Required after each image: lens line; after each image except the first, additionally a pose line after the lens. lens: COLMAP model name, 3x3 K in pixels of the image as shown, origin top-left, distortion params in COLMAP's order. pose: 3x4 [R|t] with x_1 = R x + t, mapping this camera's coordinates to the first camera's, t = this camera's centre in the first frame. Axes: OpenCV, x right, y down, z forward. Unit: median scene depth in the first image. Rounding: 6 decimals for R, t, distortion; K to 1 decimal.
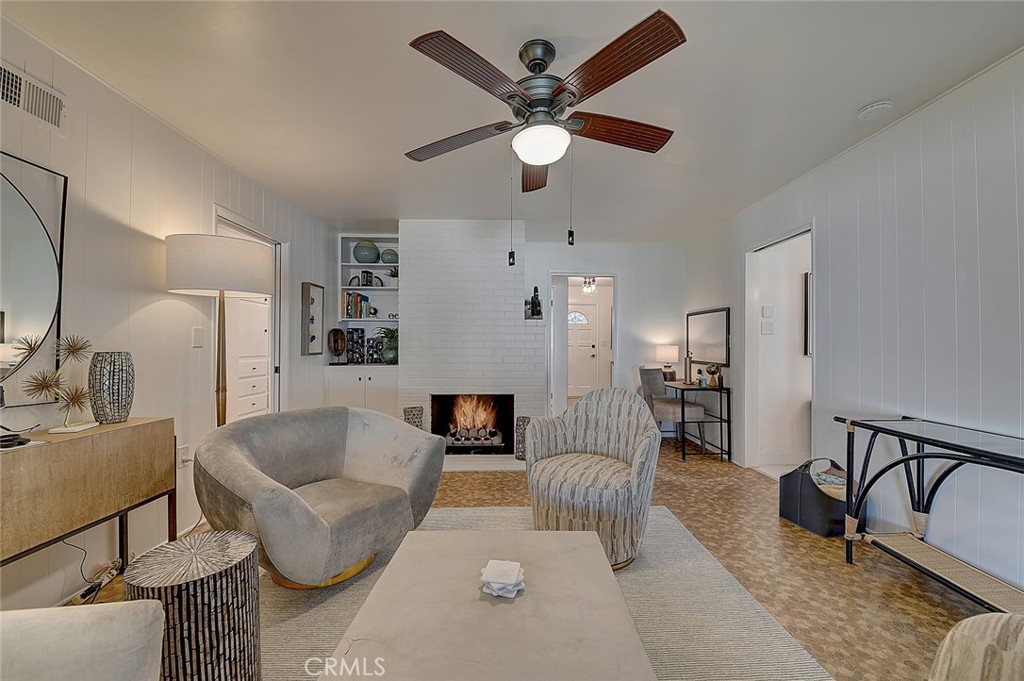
lens RADIAL K [[375.2, 0, 512.1], [0, 375.2, 342.4], [0, 0, 1]] dist [-0.001754, -0.000198]
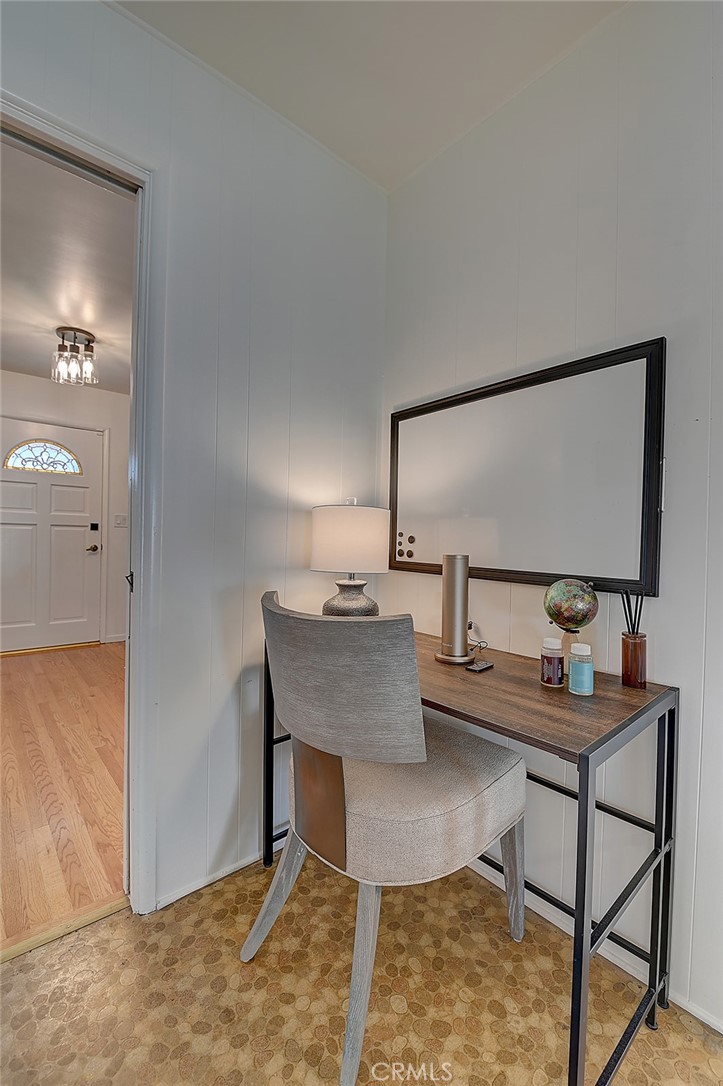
lens RADIAL K [[447.6, 0, 358.3], [0, 447.6, 538.9], [0, 0, 1]] dist [-0.001101, -0.000119]
pose [[0.762475, 0.002534, 0.647013, 0.206921], [-0.013832, 0.999828, 0.012386, 0.024495], [-0.646870, -0.018394, 0.762378, 0.743264]]
